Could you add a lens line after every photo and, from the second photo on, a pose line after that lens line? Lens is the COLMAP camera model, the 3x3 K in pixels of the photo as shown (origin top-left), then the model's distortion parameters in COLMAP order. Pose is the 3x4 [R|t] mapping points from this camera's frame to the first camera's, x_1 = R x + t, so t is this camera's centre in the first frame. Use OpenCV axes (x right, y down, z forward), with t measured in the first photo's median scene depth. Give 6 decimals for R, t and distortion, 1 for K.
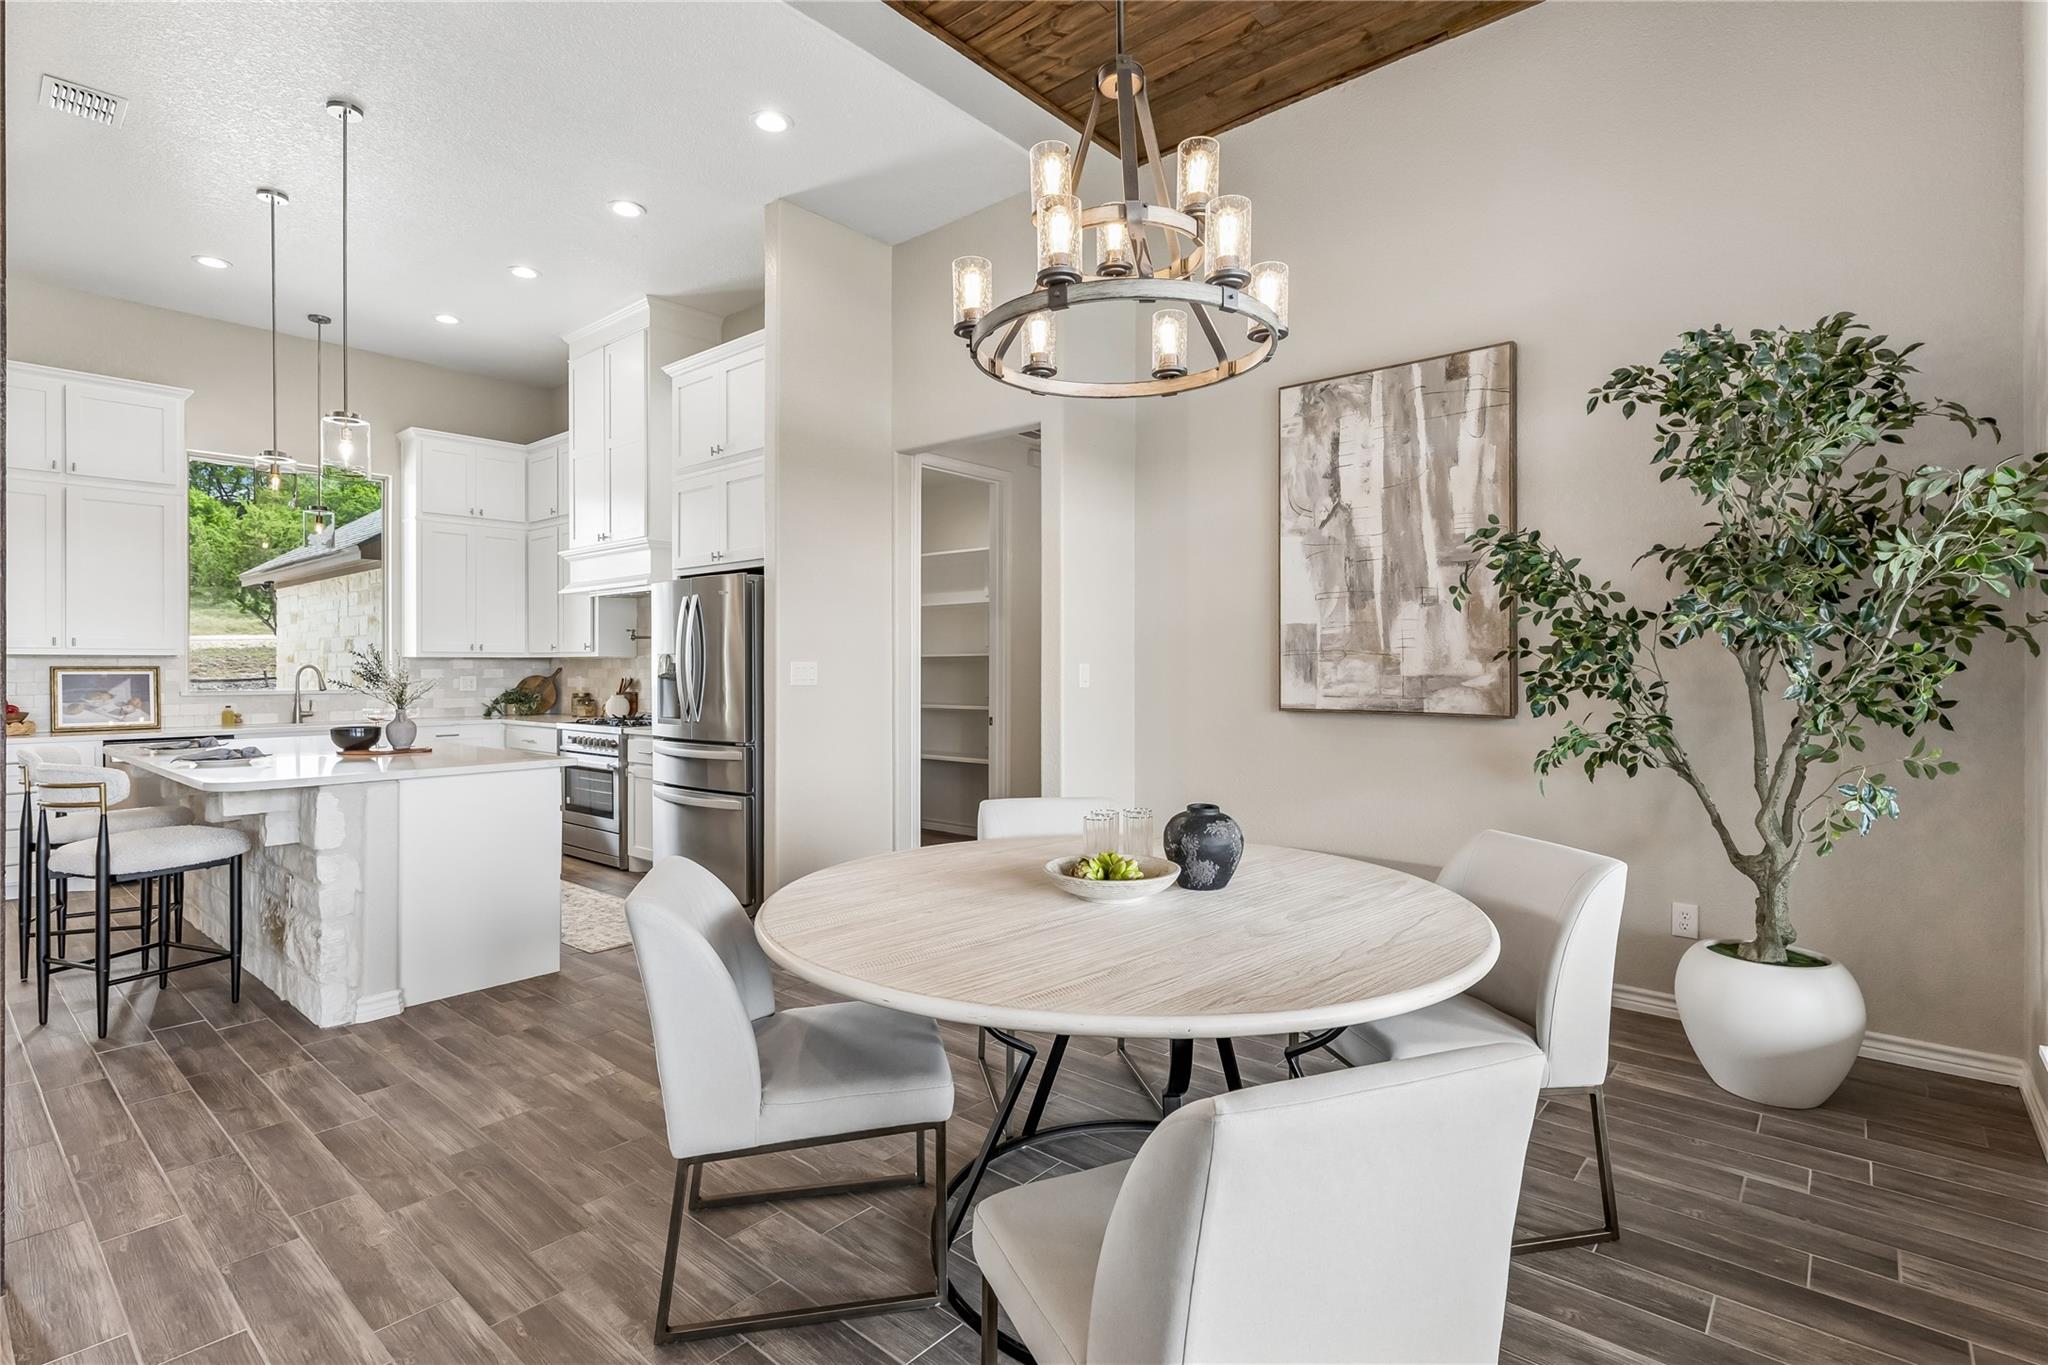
lens RADIAL K [[980.4, 0, 1032.5], [0, 980.4, 671.8], [0, 0, 1]] dist [0.002691, -0.000738]
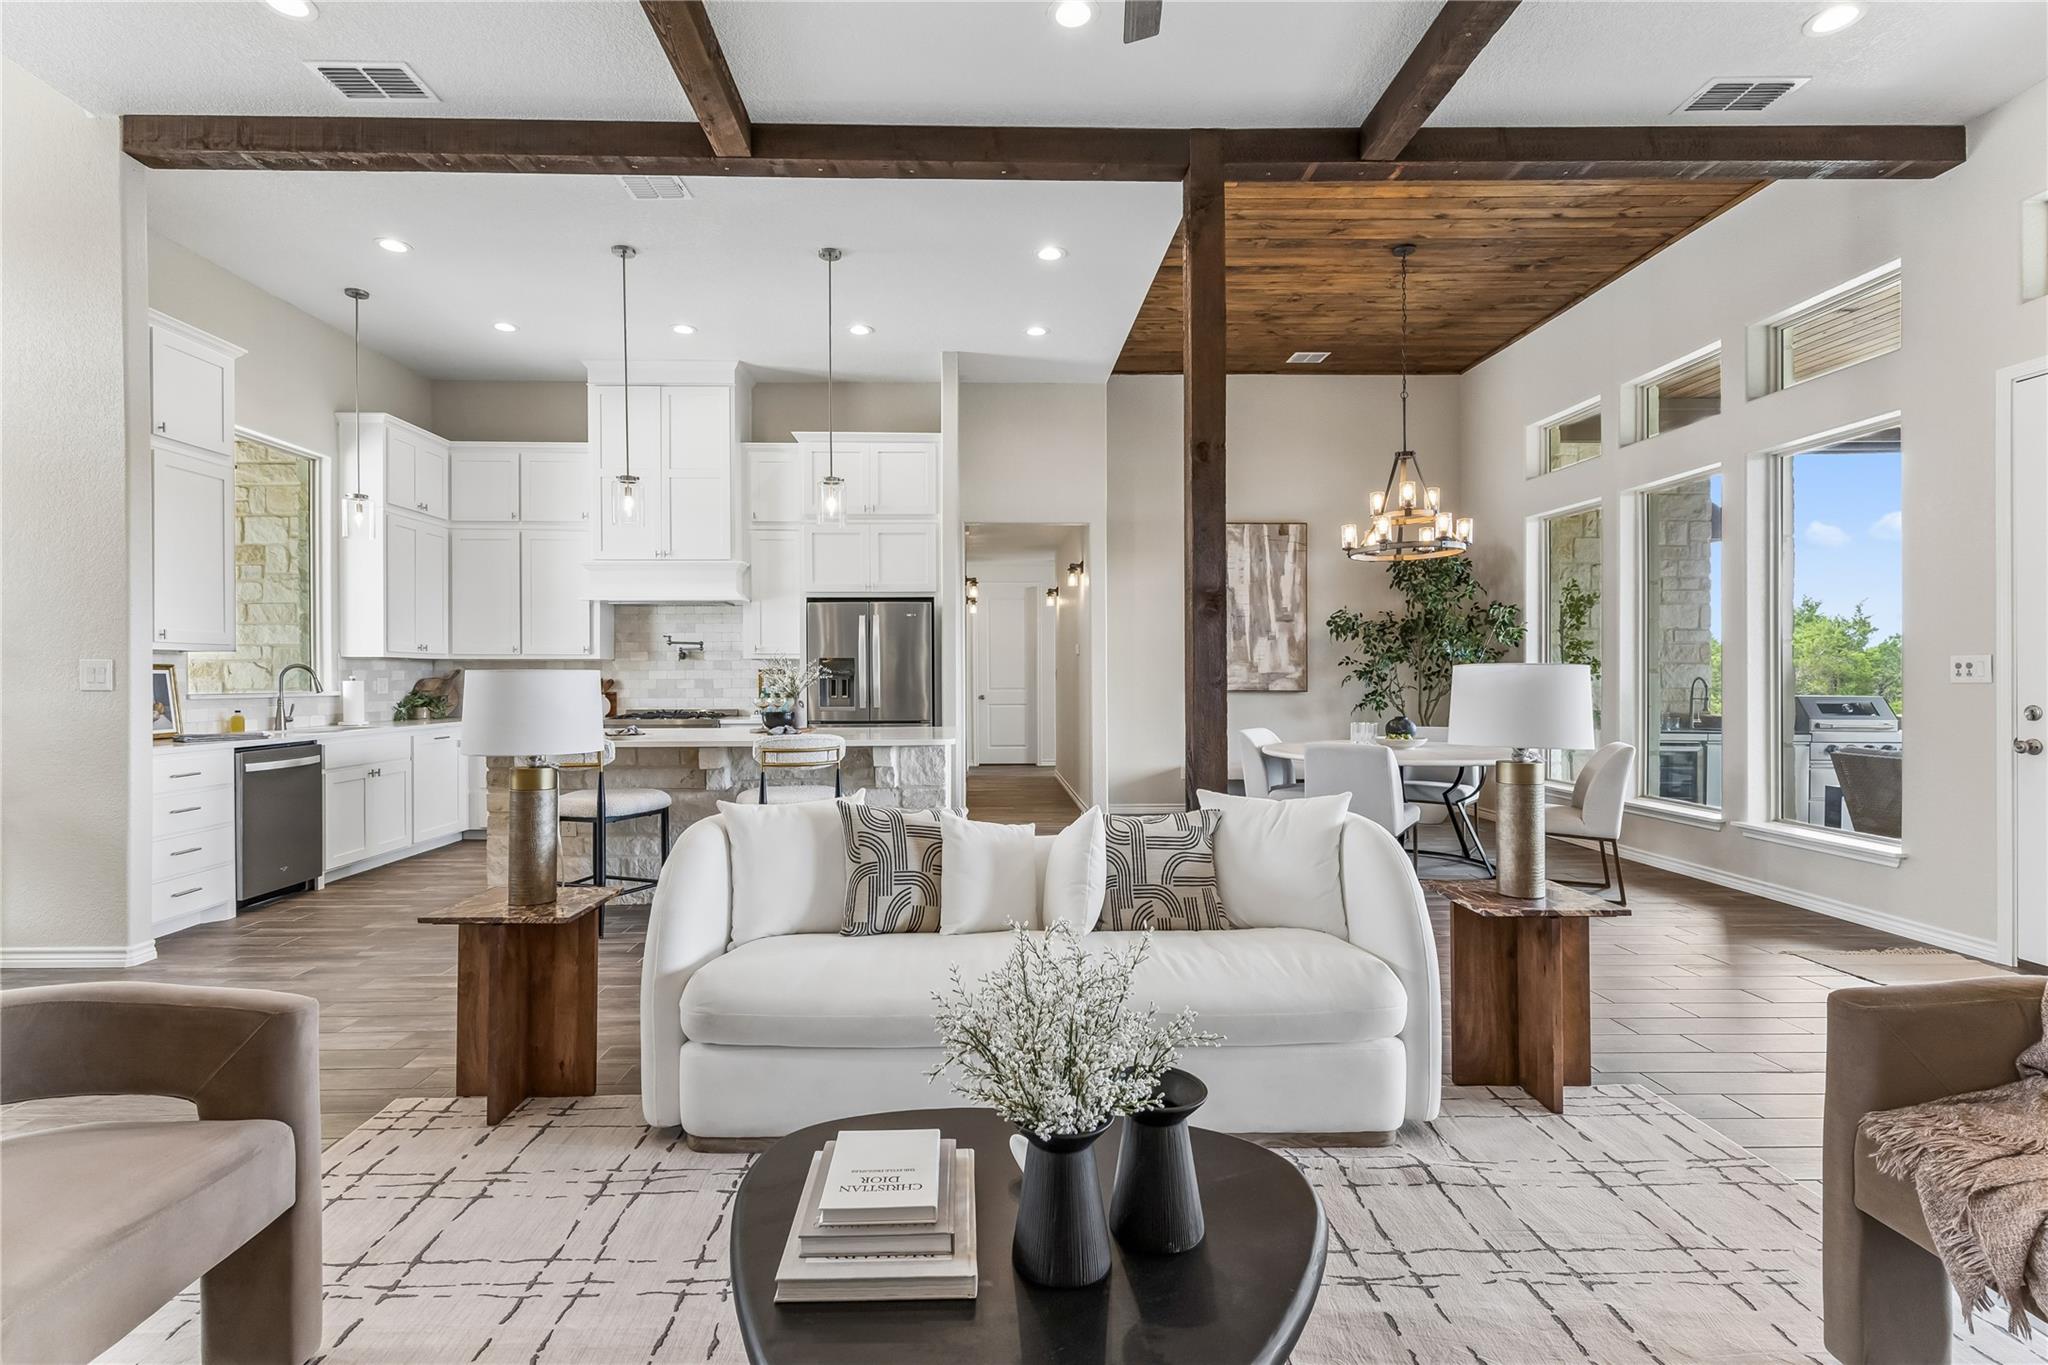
lens RADIAL K [[947.1, 0, 1009.3], [0, 947.1, 683.3], [0, 0, 1]] dist [0.004455, 0.000182]
pose [[0.739604, -0.004979, 0.673024, -0.920324], [0.004769, 0.999986, 0.002158, 0.012731], [-0.673026, 0.001614, 0.739617, -0.087492]]
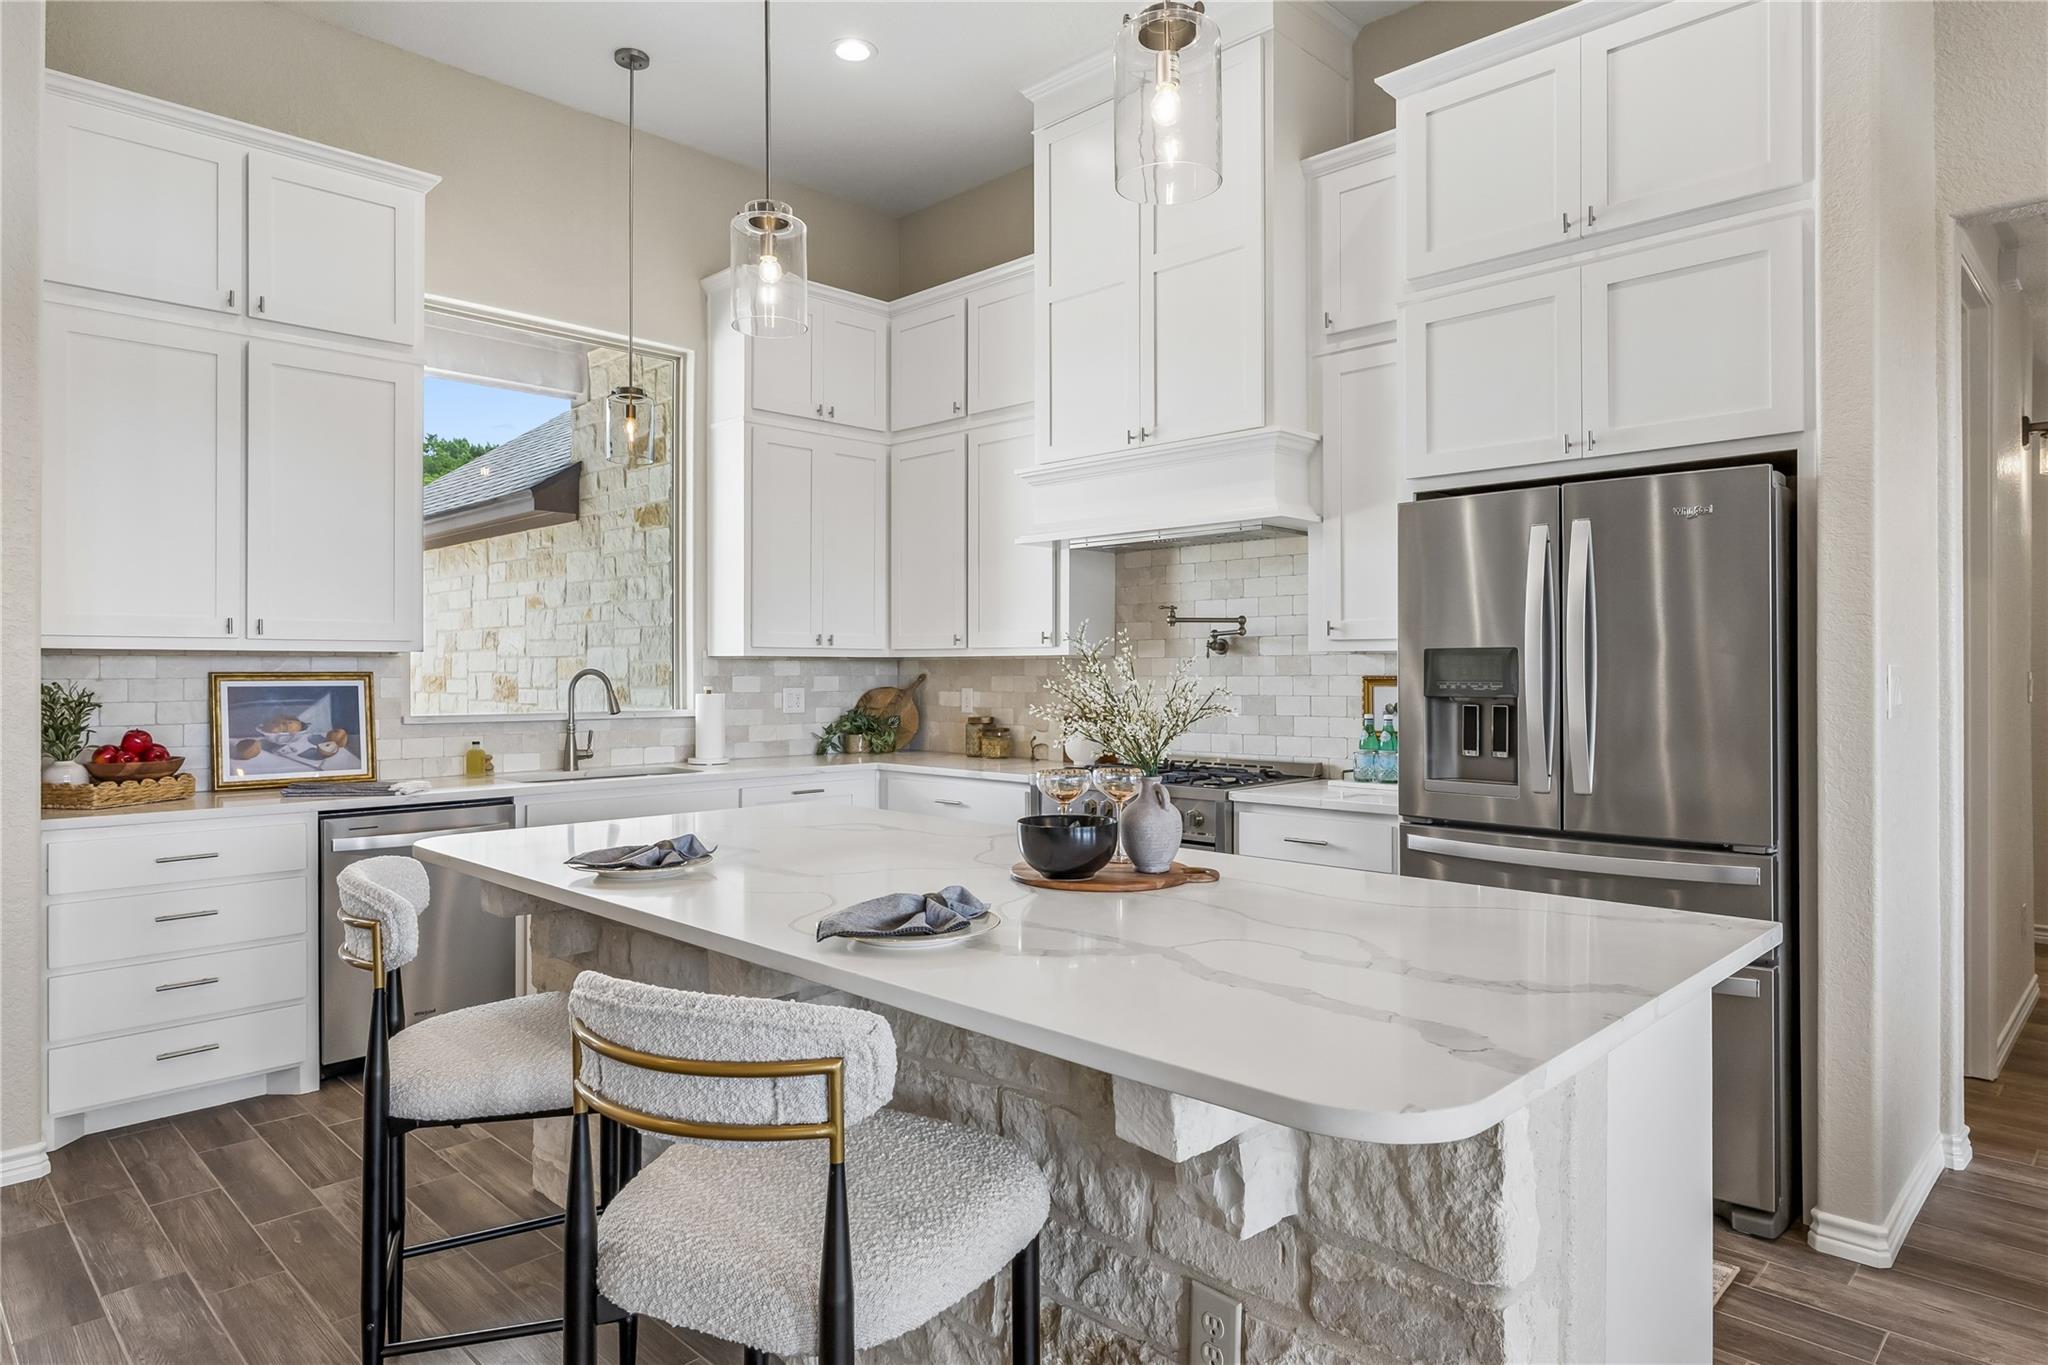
lens RADIAL K [[1198.9, 0, 1017.1], [0, 1198.9, 670.5], [0, 0, 1]] dist [0.002734, 0.002679]
pose [[0.996849, 0.000878, -0.079321, -0.472627], [-0.001317, 0.999984, -0.005479, -0.003199], [0.079315, 0.005566, 0.996834, 0.347236]]
